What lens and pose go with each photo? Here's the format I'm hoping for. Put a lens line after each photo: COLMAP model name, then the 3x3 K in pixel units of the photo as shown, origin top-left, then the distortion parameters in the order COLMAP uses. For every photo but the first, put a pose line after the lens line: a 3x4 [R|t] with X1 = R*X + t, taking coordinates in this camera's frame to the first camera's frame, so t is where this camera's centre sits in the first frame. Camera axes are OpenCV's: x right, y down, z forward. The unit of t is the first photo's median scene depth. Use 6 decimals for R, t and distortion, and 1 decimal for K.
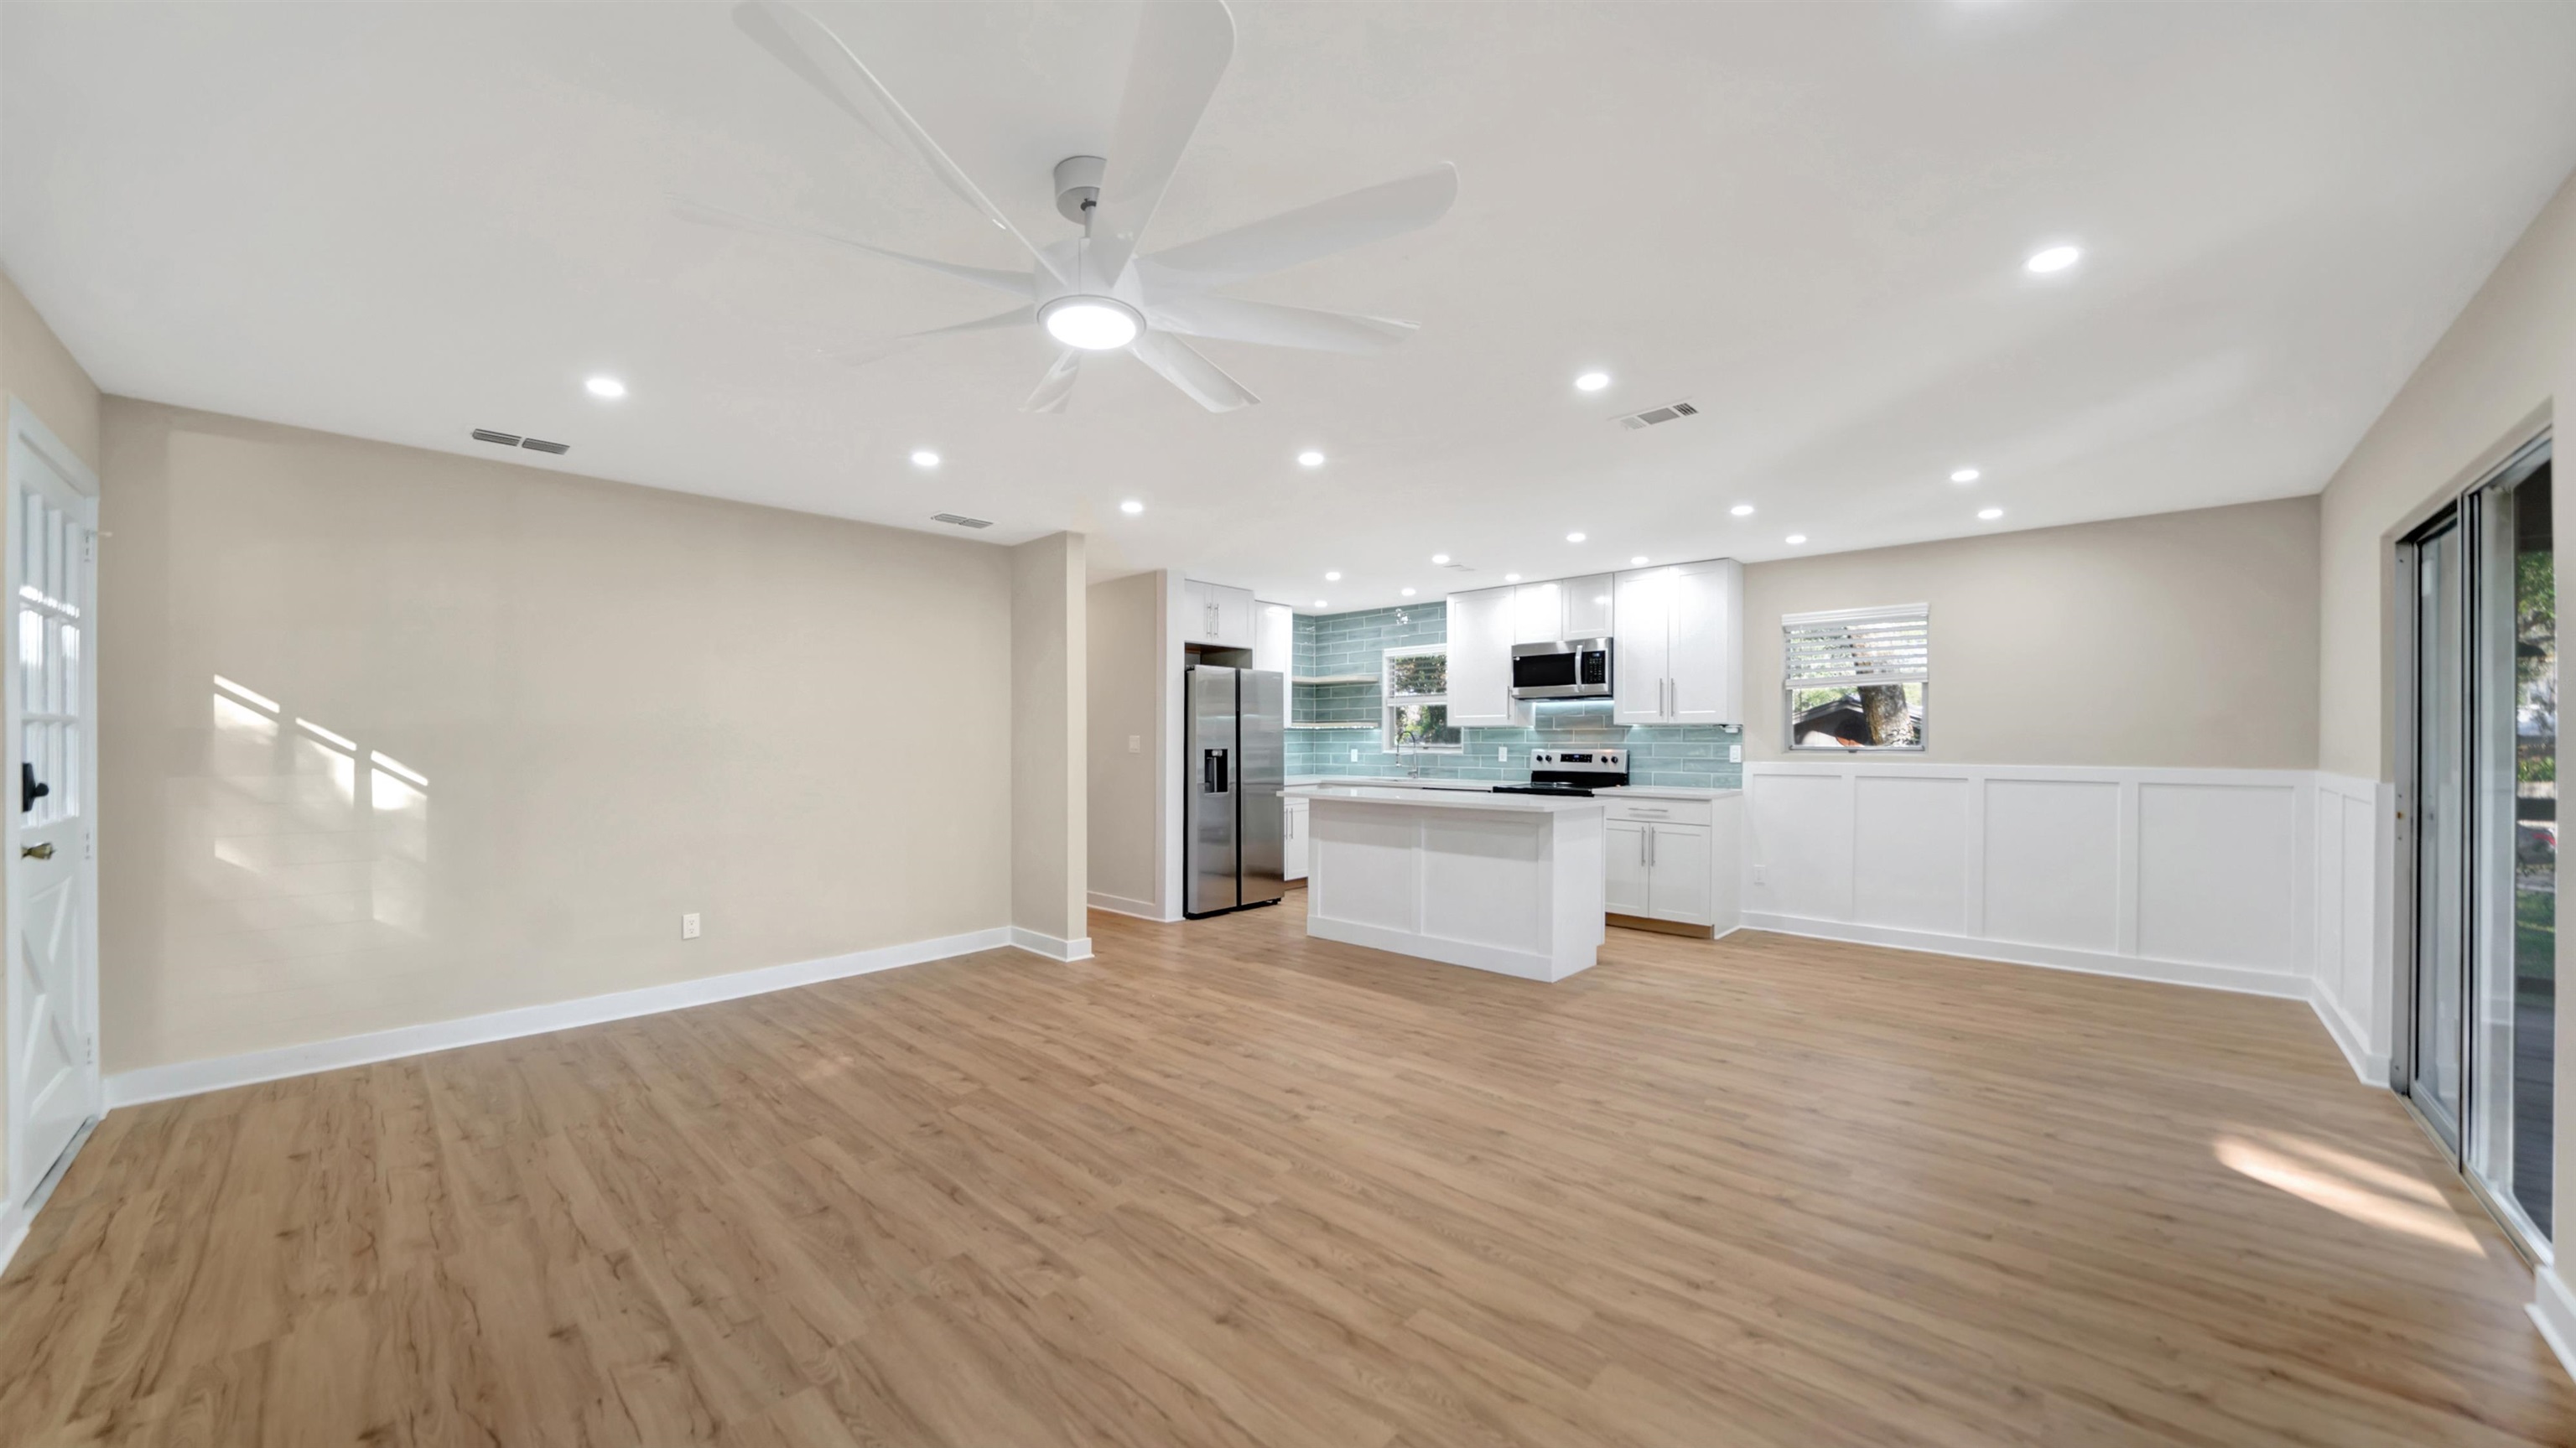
lens RADIAL K [[904.5, 0, 1296.3], [0, 904.5, 741.7], [0, 0, 1]] dist [-0.016961, 0.000008]
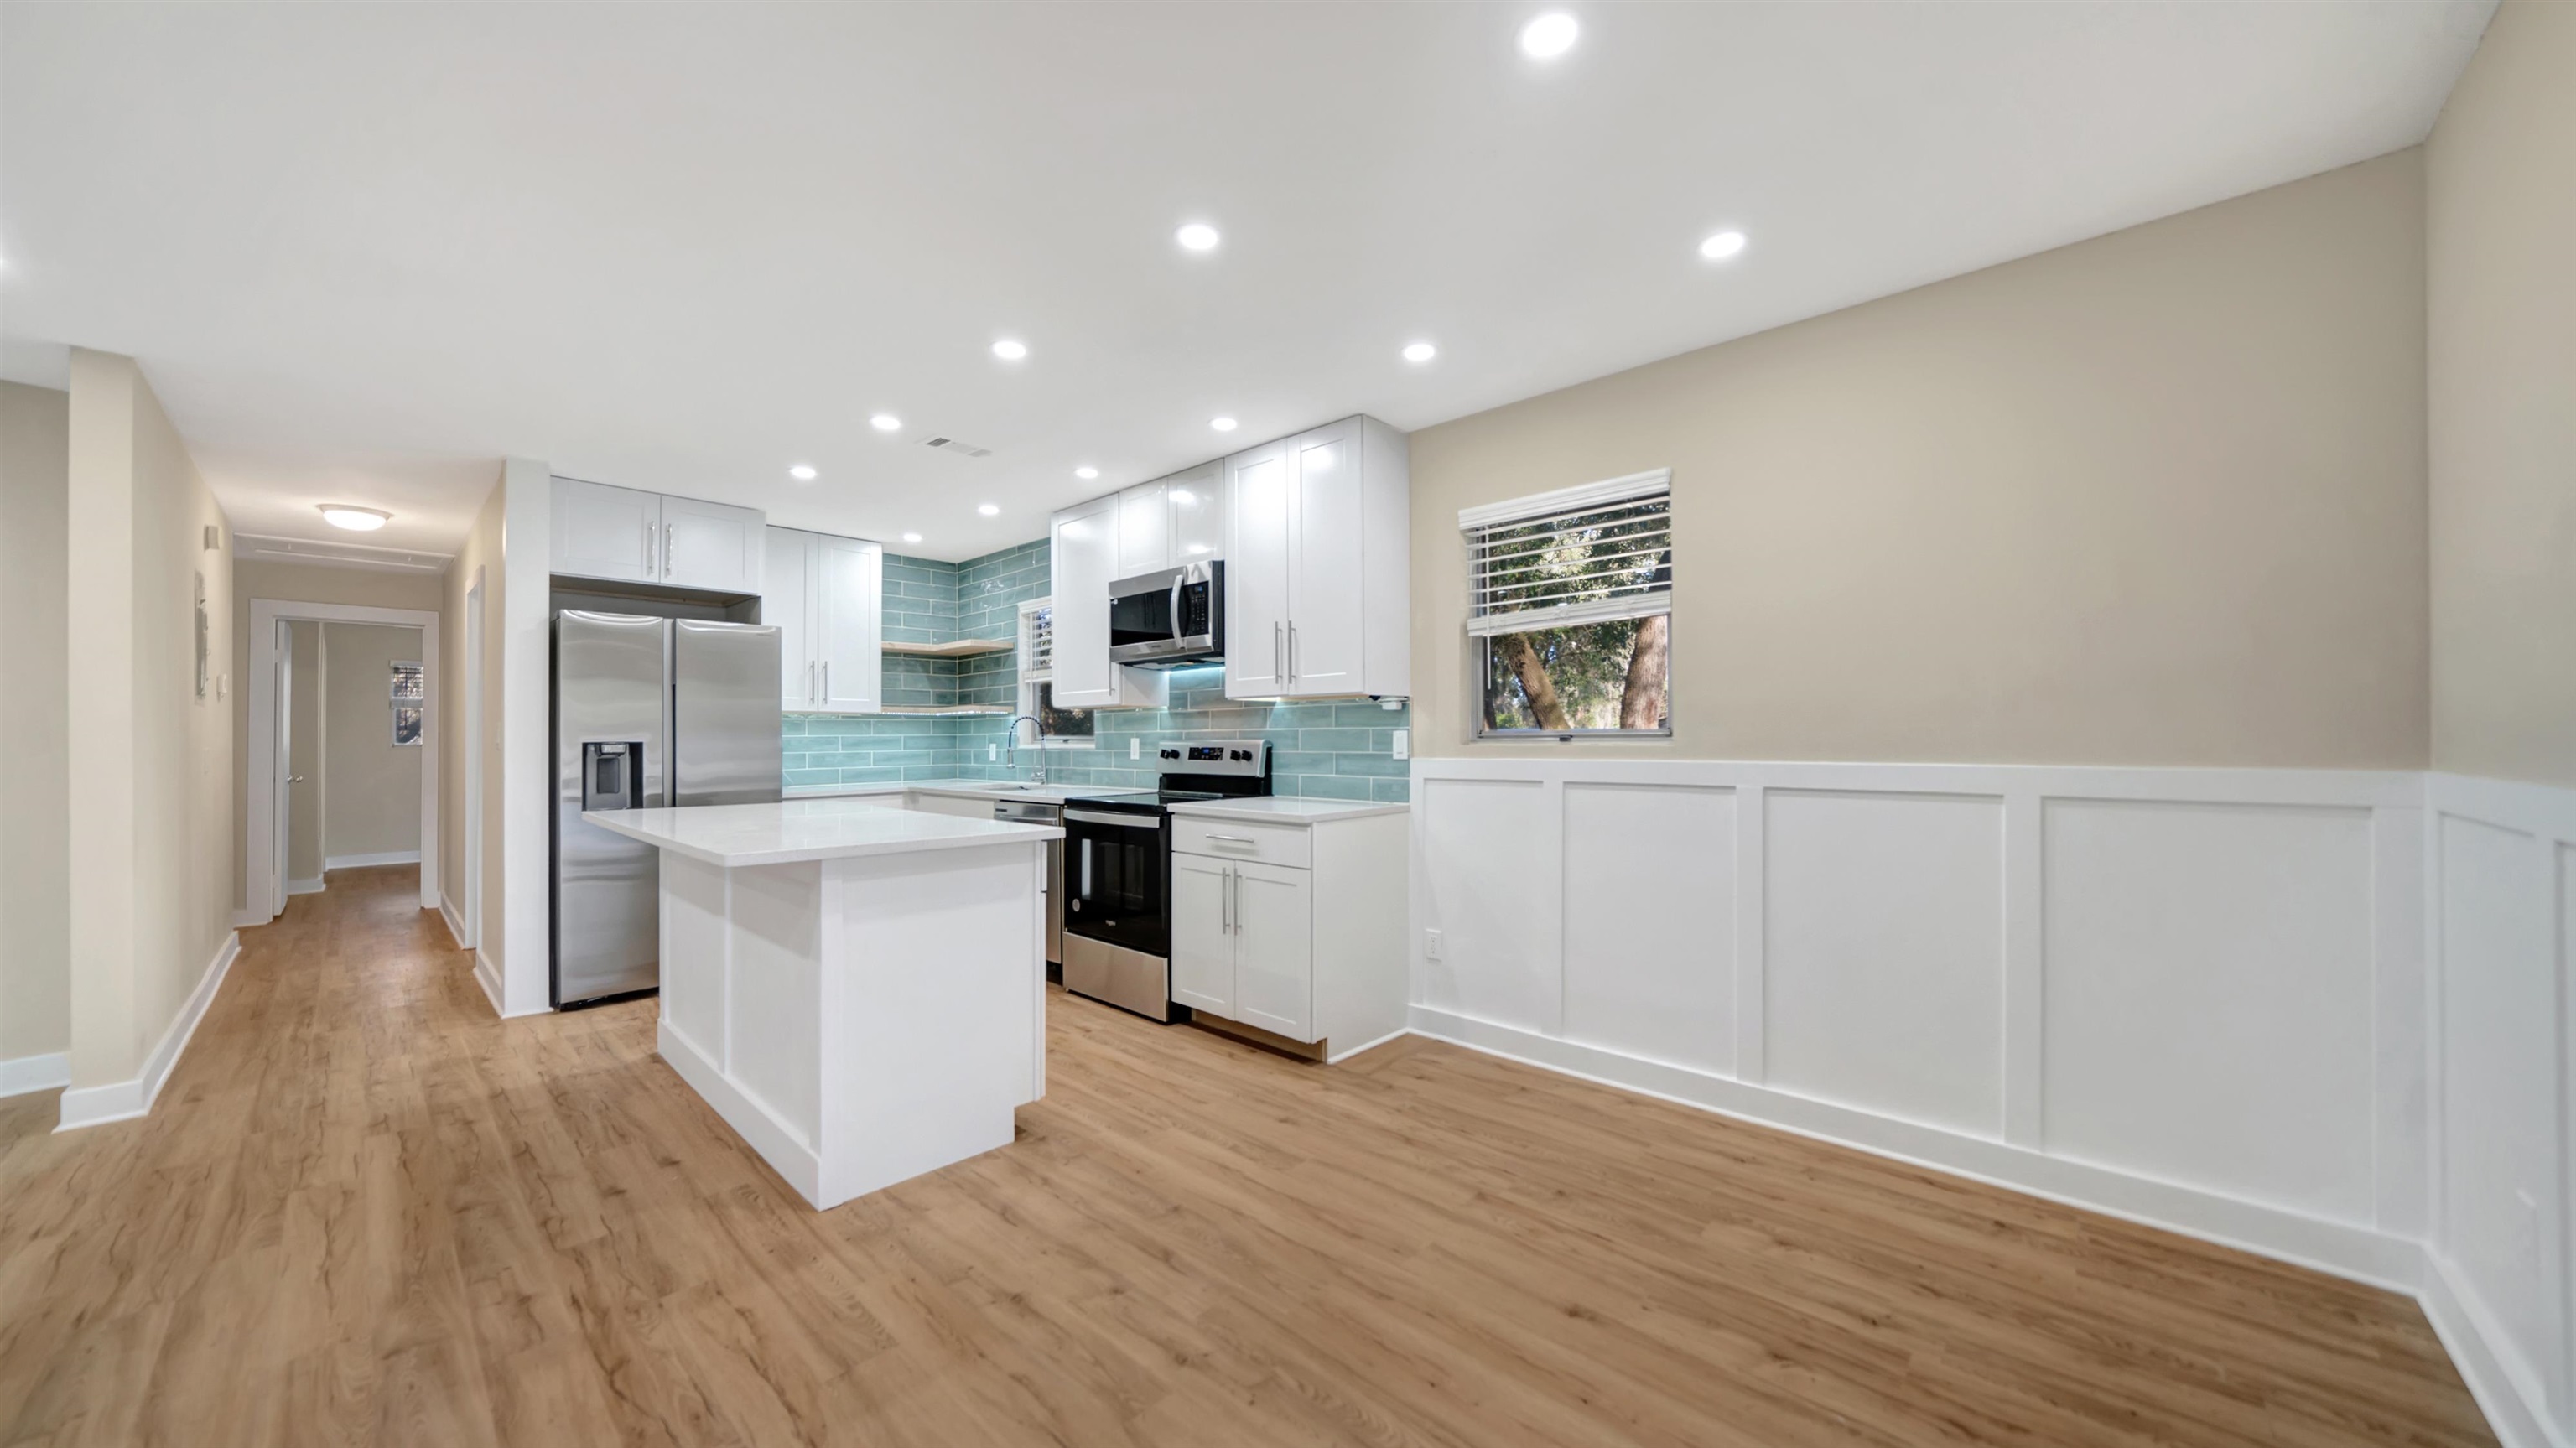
lens RADIAL K [[889.6, 0, 1284.9], [0, 889.6, 738.7], [0, 0, 1]] dist [-0.013897, -0.000087]
pose [[0.999970, -0.006528, -0.004168, 0.393412], [0.006521, 0.999977, -0.001645, 0.009326], [0.004179, 0.001618, 0.999990, 0.380565]]
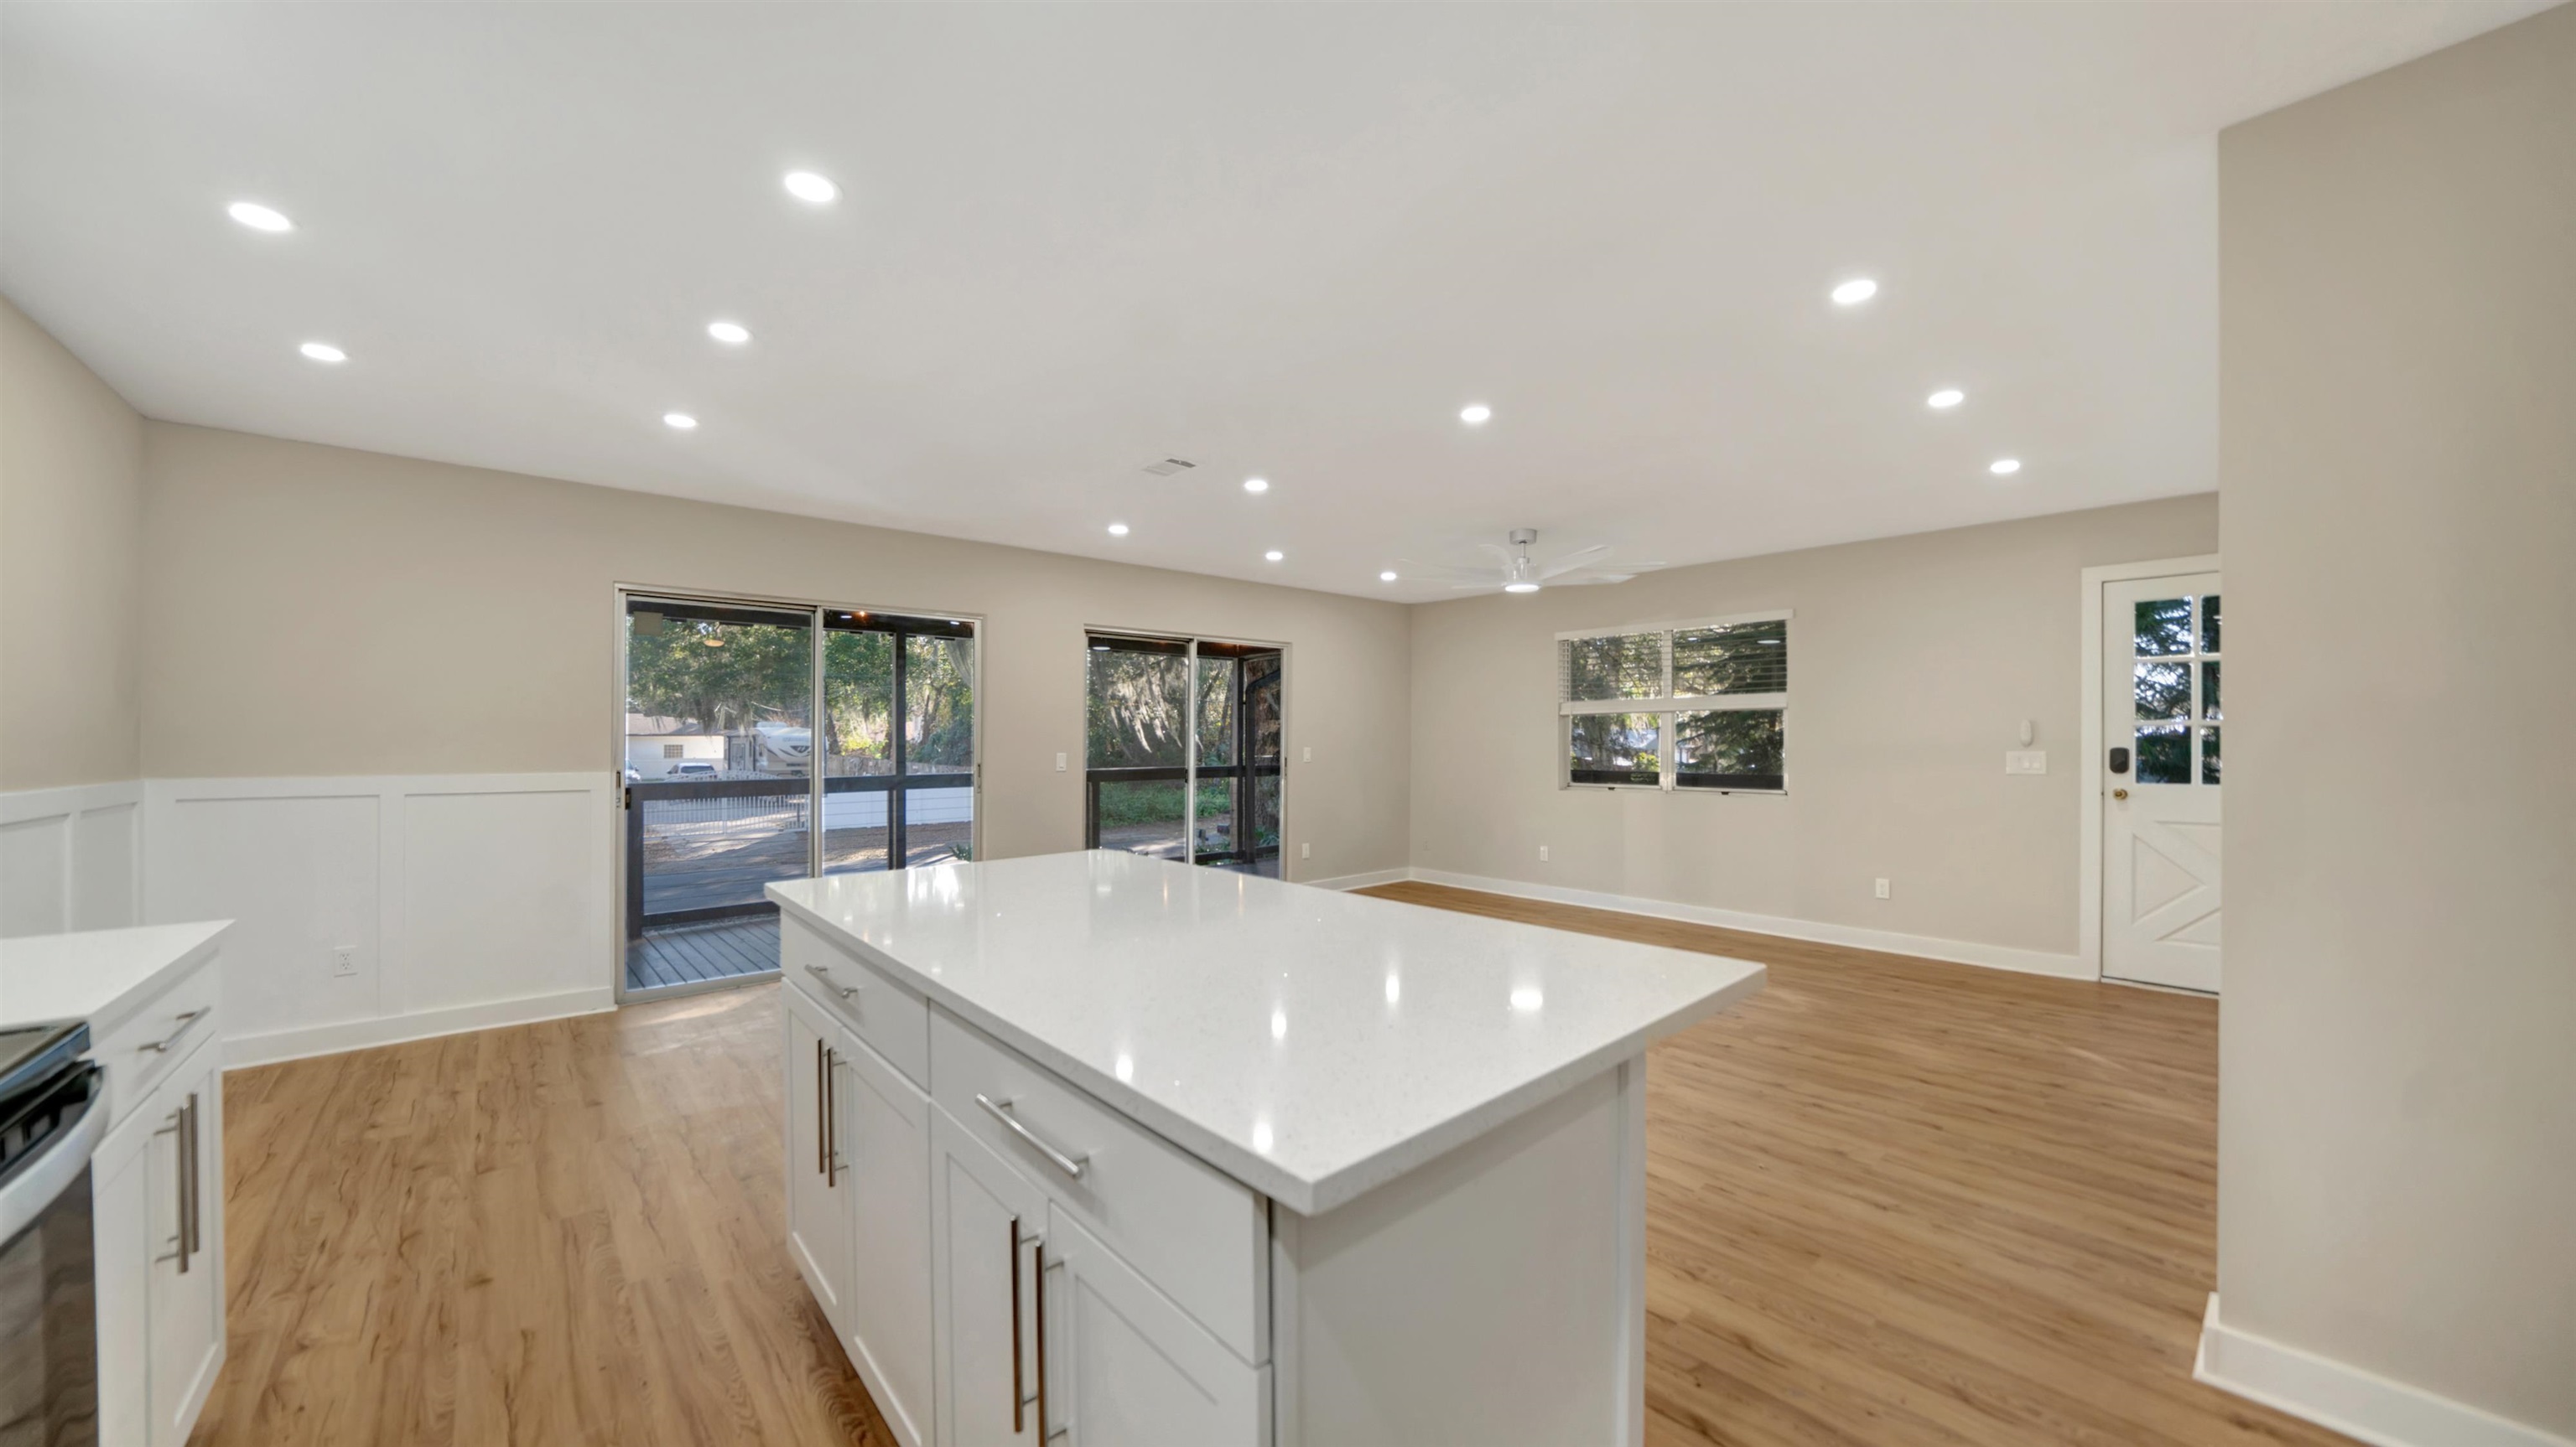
lens RADIAL K [[889.6, 0, 1284.9], [0, 889.6, 738.2], [0, 0, 1]] dist [-0.013897, -0.000087]
pose [[-0.995602, 0.002425, 0.093648, 0.069463], [0.002741, 0.999991, 0.003250, -0.003178], [-0.093639, 0.003492, -0.995600, 1.102076]]
